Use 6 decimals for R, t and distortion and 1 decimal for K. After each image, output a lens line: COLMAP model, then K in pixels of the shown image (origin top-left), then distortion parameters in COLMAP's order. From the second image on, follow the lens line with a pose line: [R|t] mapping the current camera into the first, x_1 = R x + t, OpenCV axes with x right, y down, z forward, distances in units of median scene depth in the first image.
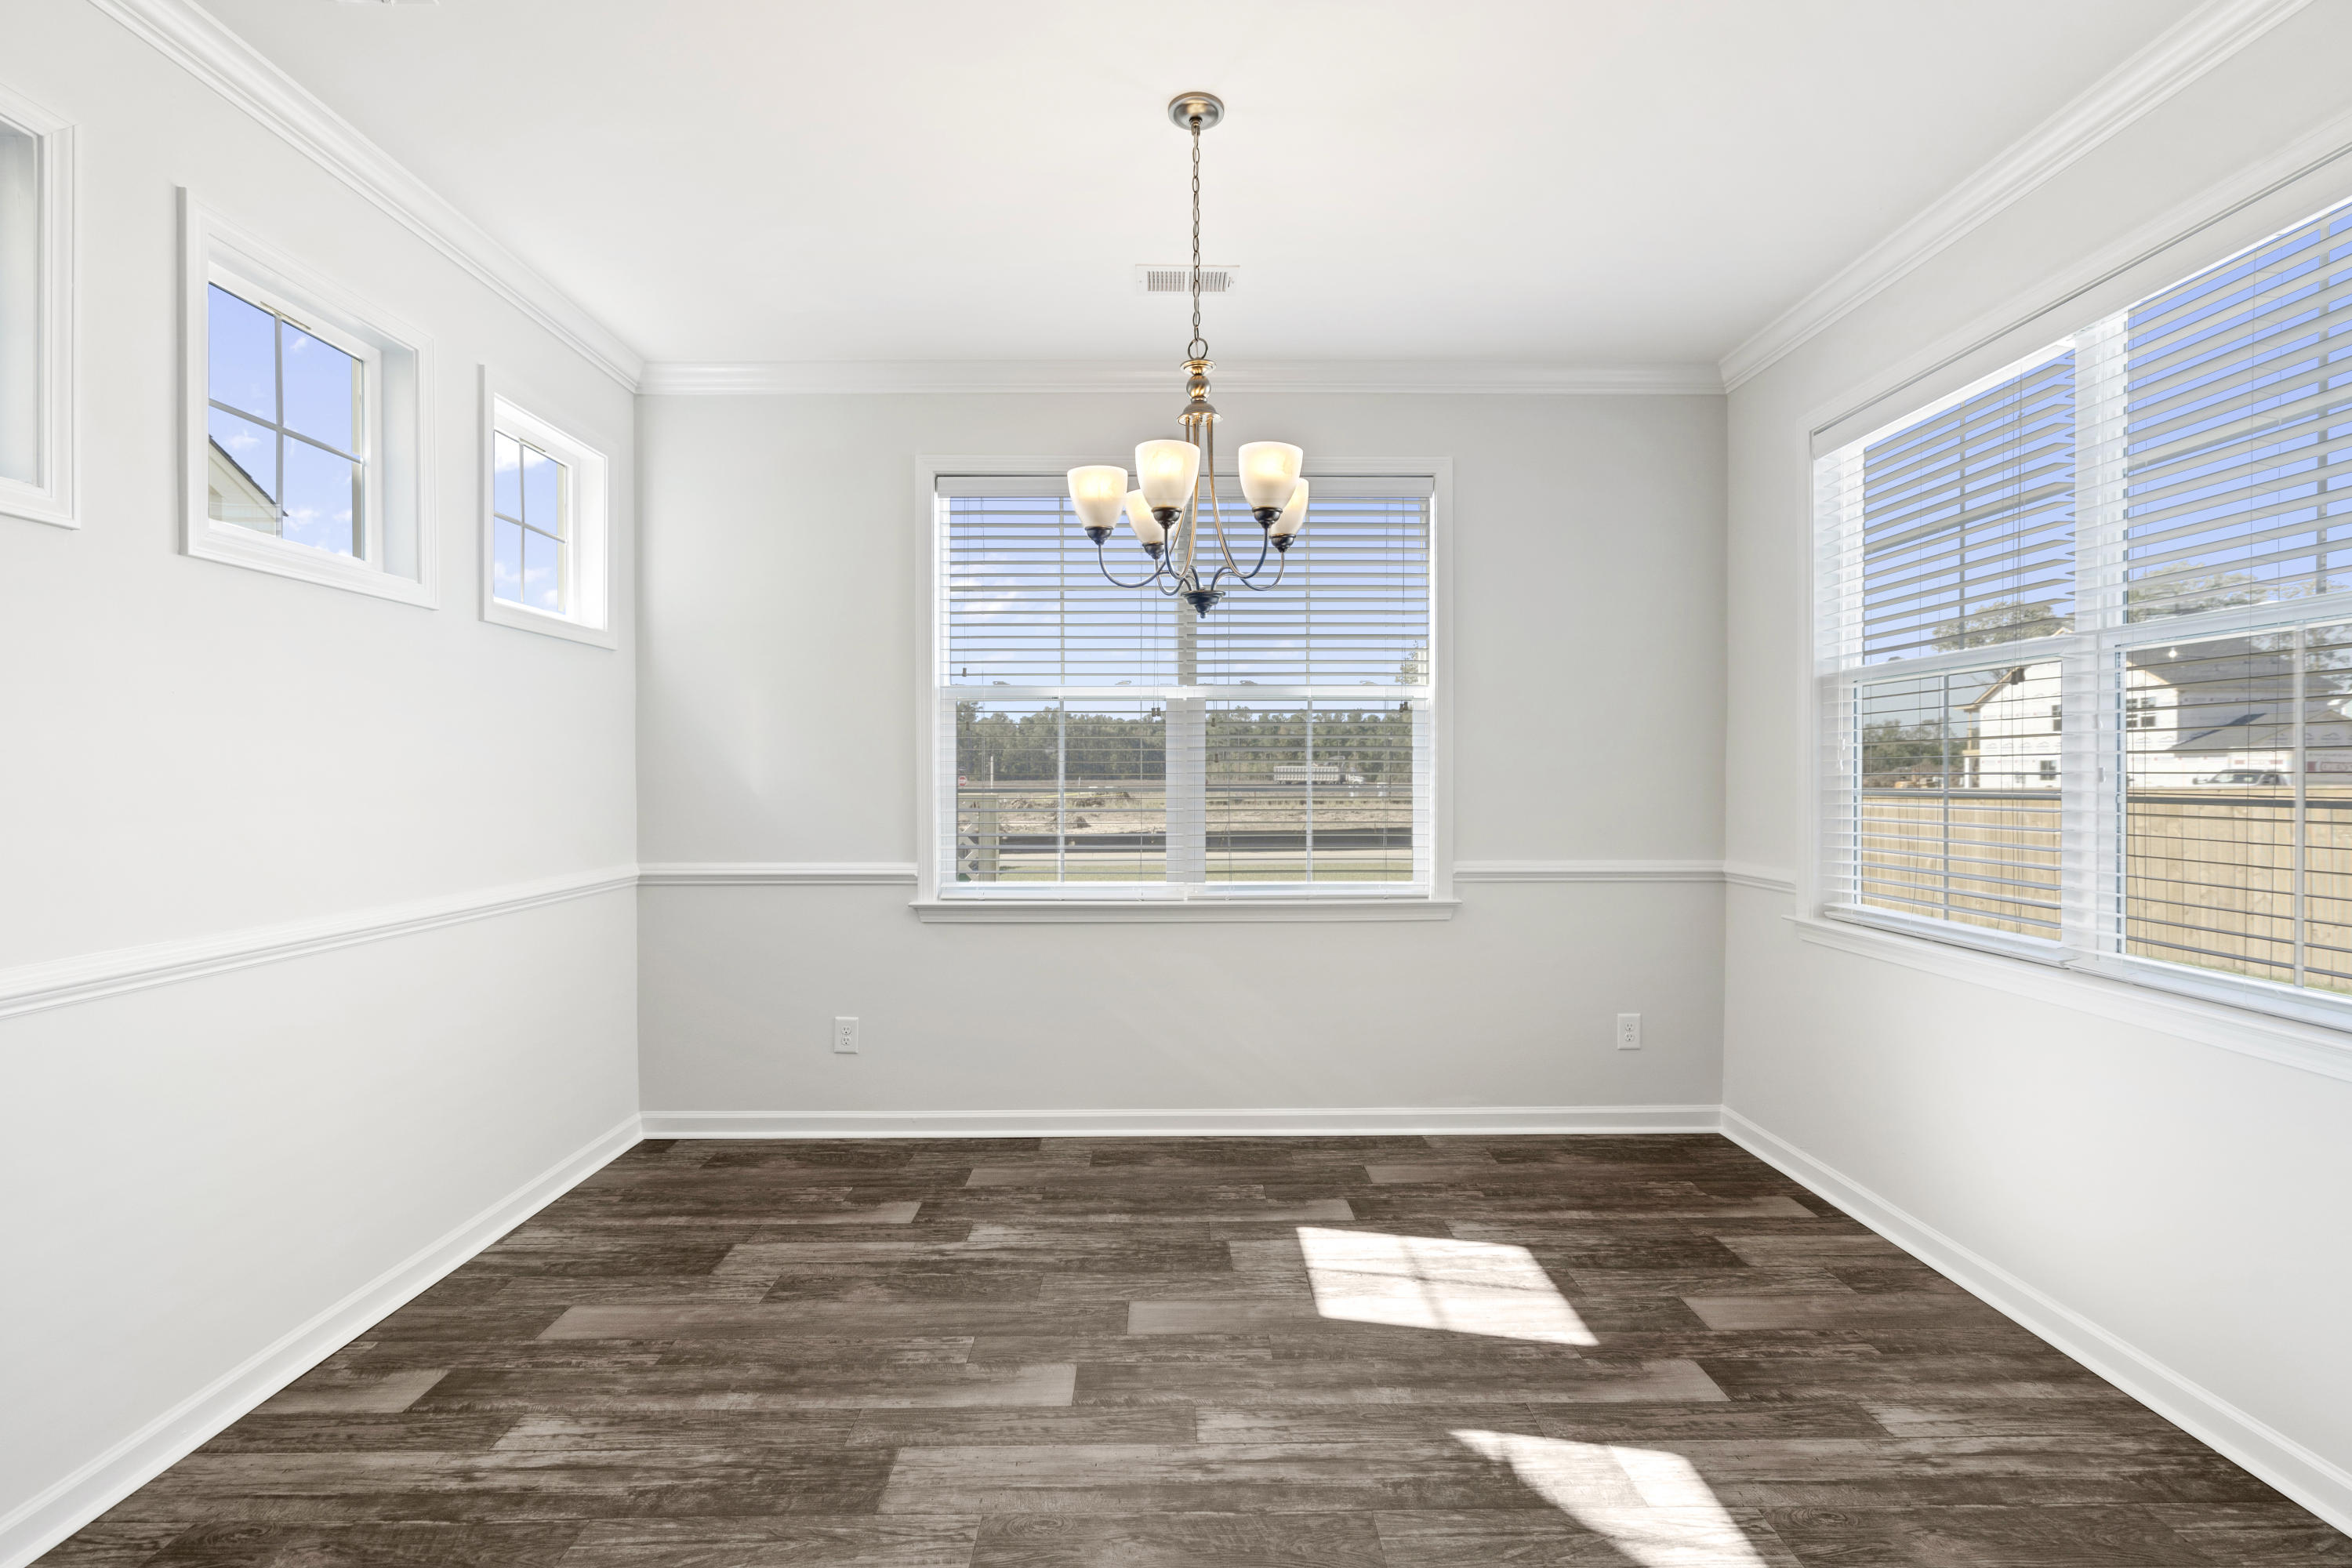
lens RADIAL K [[1088.9, 0, 1187.9], [0, 1088.9, 782.3], [0, 0, 1]] dist [0.001299, -0.000231]
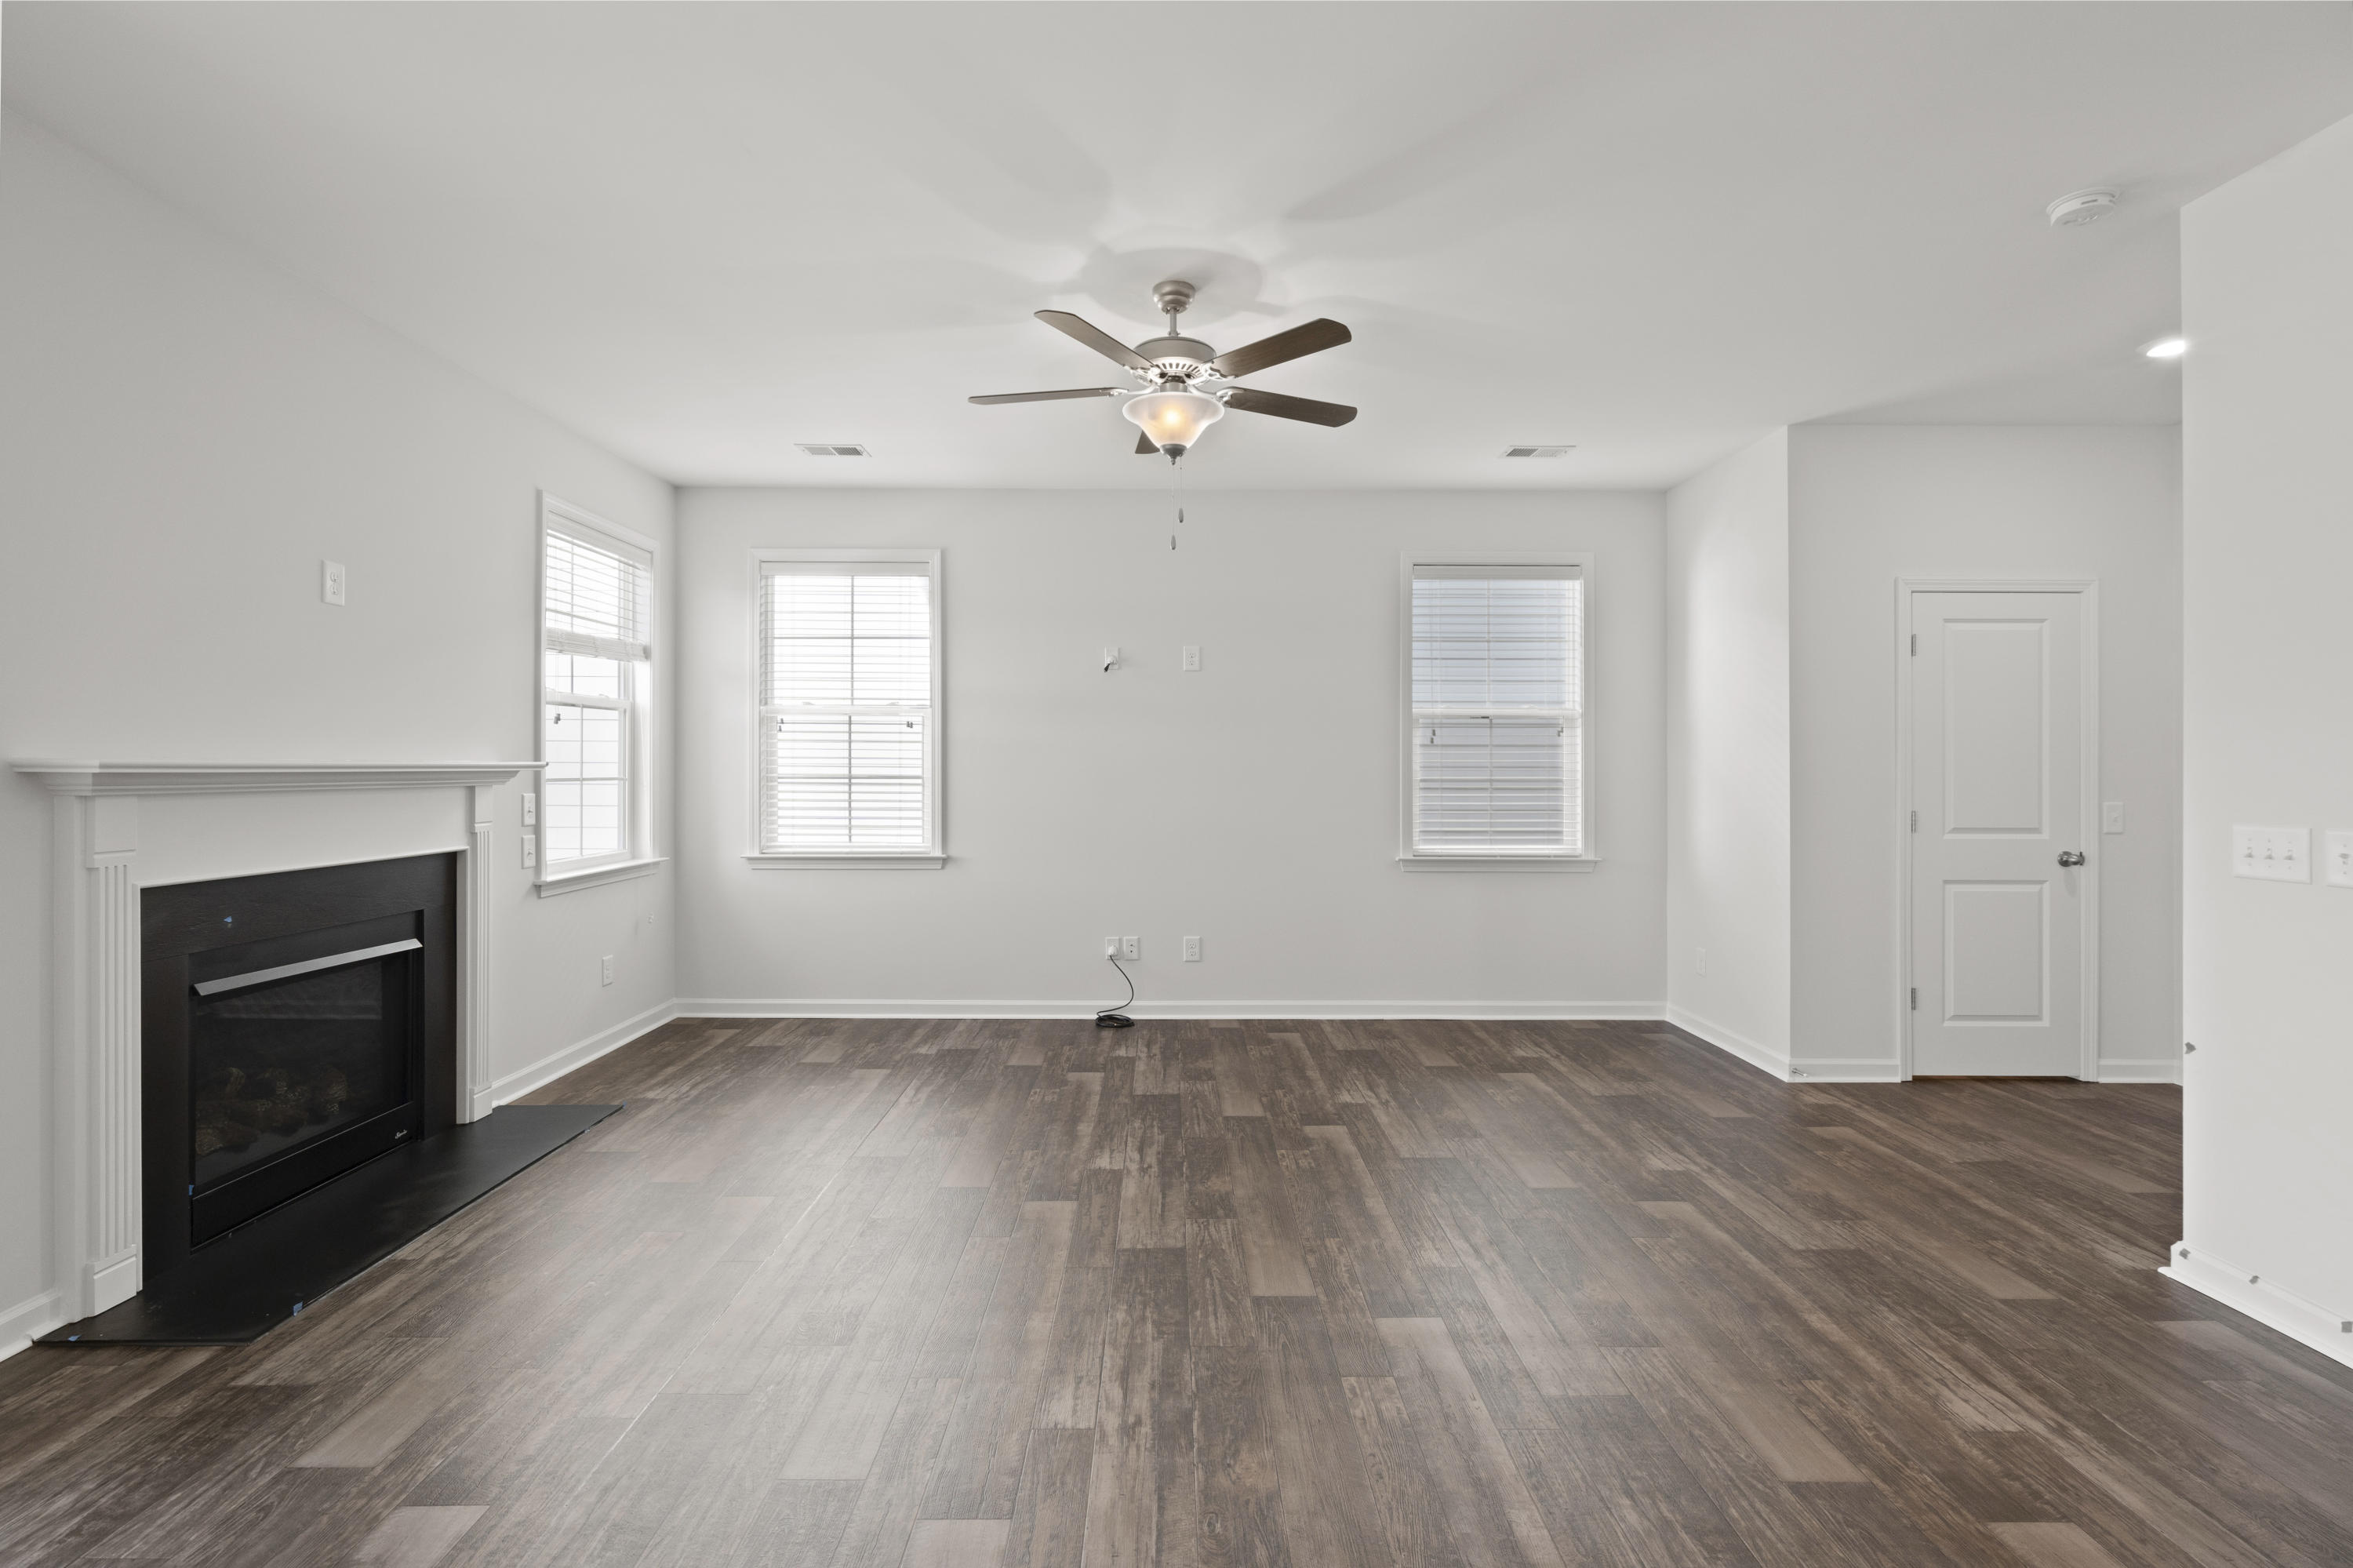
lens RADIAL K [[1089.4, 0, 1184.0], [0, 1089.4, 768.9], [0, 0, 1]] dist [0.001299, -0.000231]
pose [[-0.011465, 0.004352, 0.999925, -1.544174], [0.002591, 0.999987, -0.004323, 0.005161], [-0.999931, 0.002541, -0.011476, 1.682233]]
